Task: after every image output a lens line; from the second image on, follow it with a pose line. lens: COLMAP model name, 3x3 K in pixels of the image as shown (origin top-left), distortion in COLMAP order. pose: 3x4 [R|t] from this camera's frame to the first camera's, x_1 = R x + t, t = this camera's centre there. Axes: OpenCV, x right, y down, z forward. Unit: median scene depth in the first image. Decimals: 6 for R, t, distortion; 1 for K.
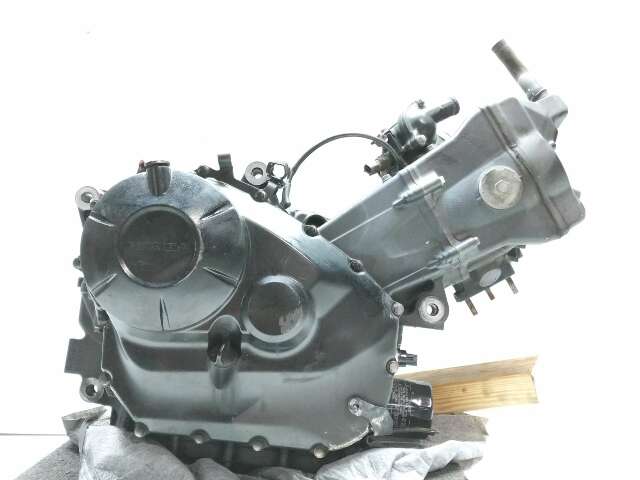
lens RADIAL K [[652.2, 0, 308.0], [0, 652.2, 227.5], [0, 0, 1]] dist [0.088627, 0.000000]
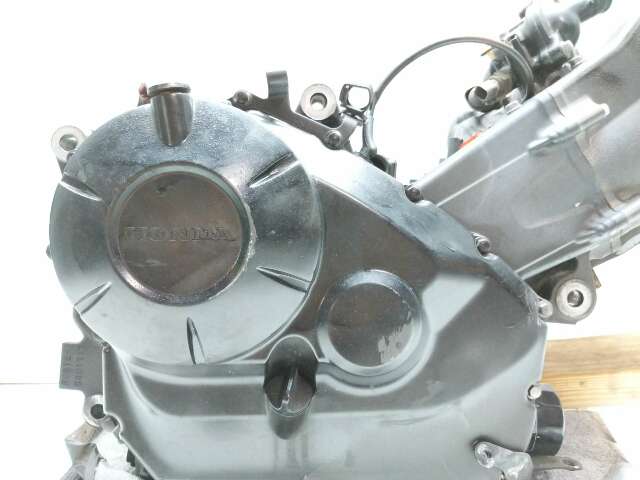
lens RADIAL K [[533.3, 0, 315.5], [0, 533.3, 234.2], [0, 0, 1]] dist [0.034687, -0.108368]
pose [[0.999320, -0.020023, 0.030975, -0.110878], [0.014461, 0.985275, 0.170362, -0.046910], [-0.033930, -0.169798, 0.984895, 0.481132]]
